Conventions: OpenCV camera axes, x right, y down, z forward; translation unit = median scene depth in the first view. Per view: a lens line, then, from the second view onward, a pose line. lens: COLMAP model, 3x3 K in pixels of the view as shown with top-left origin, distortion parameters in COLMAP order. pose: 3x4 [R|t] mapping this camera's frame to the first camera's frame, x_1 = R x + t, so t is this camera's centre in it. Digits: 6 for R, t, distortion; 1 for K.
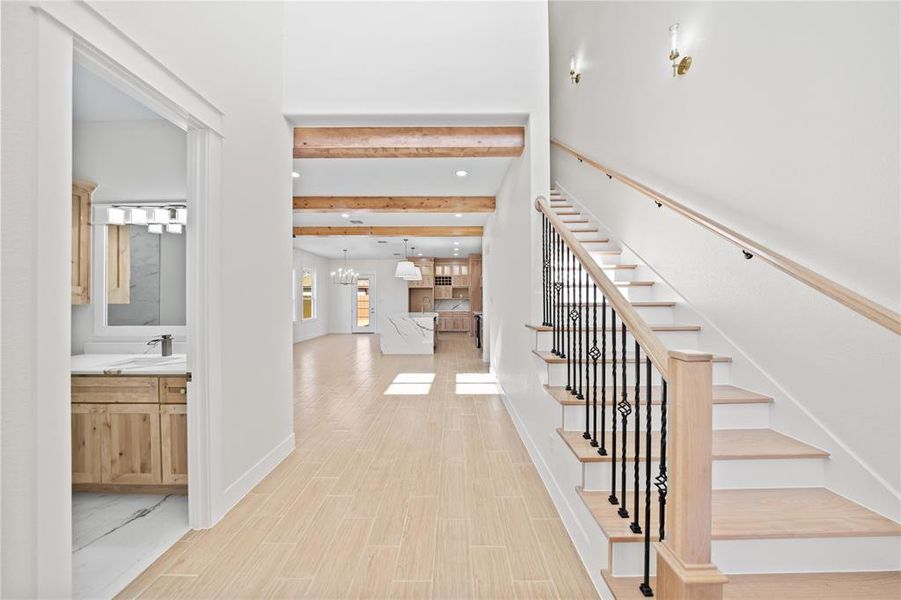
lens RADIAL K [[269.5, 0, 450.5], [0, 269.5, 300.0], [0, 0, 1]] dist [-0.000018, -0.000001]
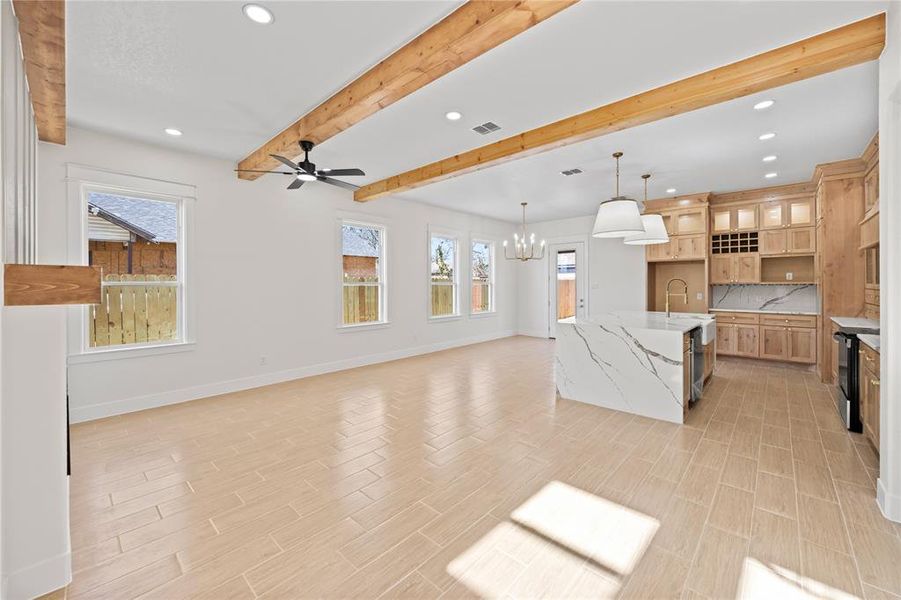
lens RADIAL K [[357.6, 0, 450.7], [0, 357.6, 286.2], [0, 0, 1]] dist [-0.003788, -0.000029]
pose [[0.741281, 0.002037, -0.671192, 0.022139], [0.000729, 0.999992, 0.003840, -0.001871], [0.671195, -0.003335, 0.741273, 0.251372]]
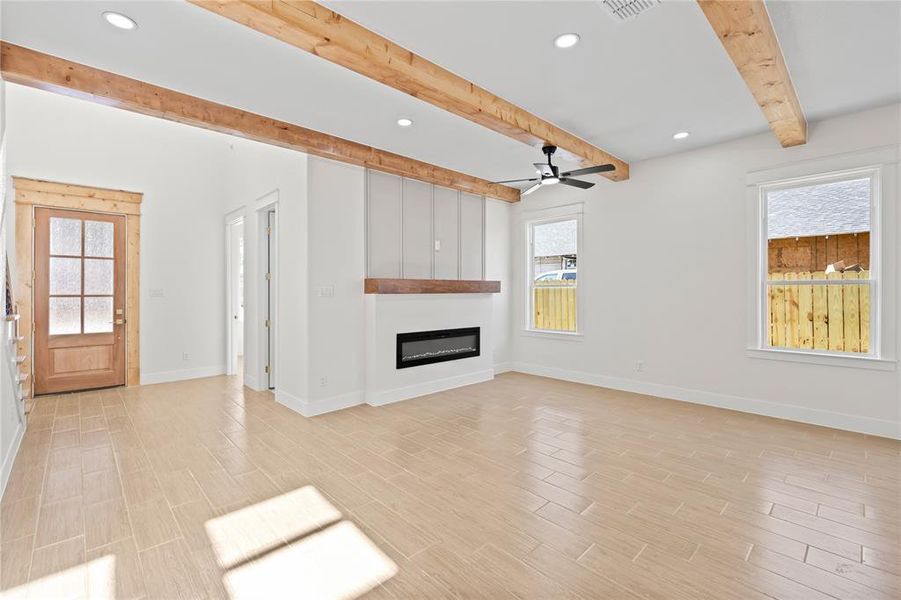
lens RADIAL K [[396.9, 0, 447.6], [0, 396.9, 291.3], [0, 0, 1]] dist [-0.000025, -0.000133]
pose [[-0.721389, 0.005594, -0.692507, 0.036399], [0.001282, 0.999976, 0.006742, 0.000985], [0.692528, 0.003976, -0.721380, 0.622969]]
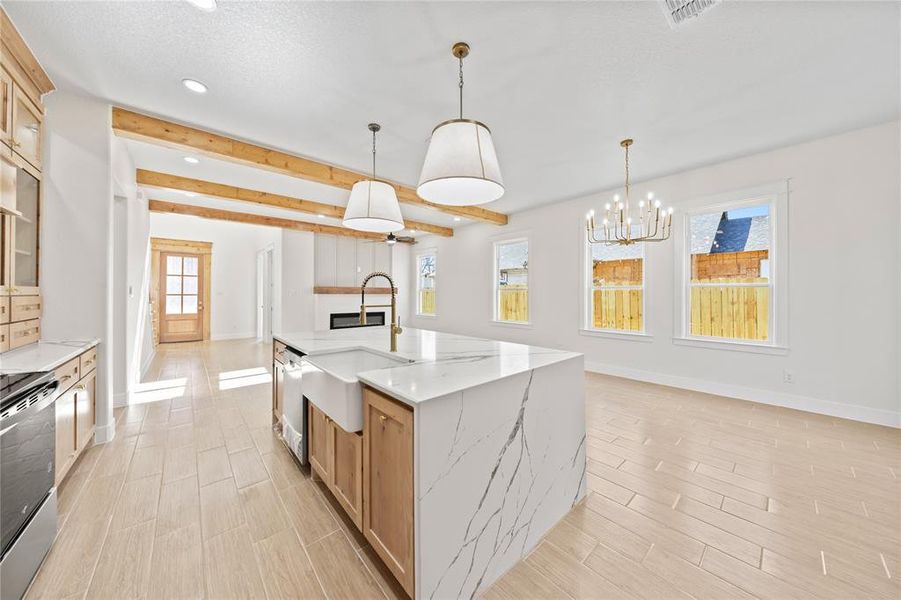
lens RADIAL K [[302.1, 0, 449.7], [0, 302.1, 291.7], [0, 0, 1]] dist [-0.007220, 0.000141]
pose [[-0.746069, -0.001094, -0.665868, 0.023054], [-0.000660, 0.999999, -0.000904, 0.001955], [0.665868, -0.000235, -0.746069, 0.965729]]
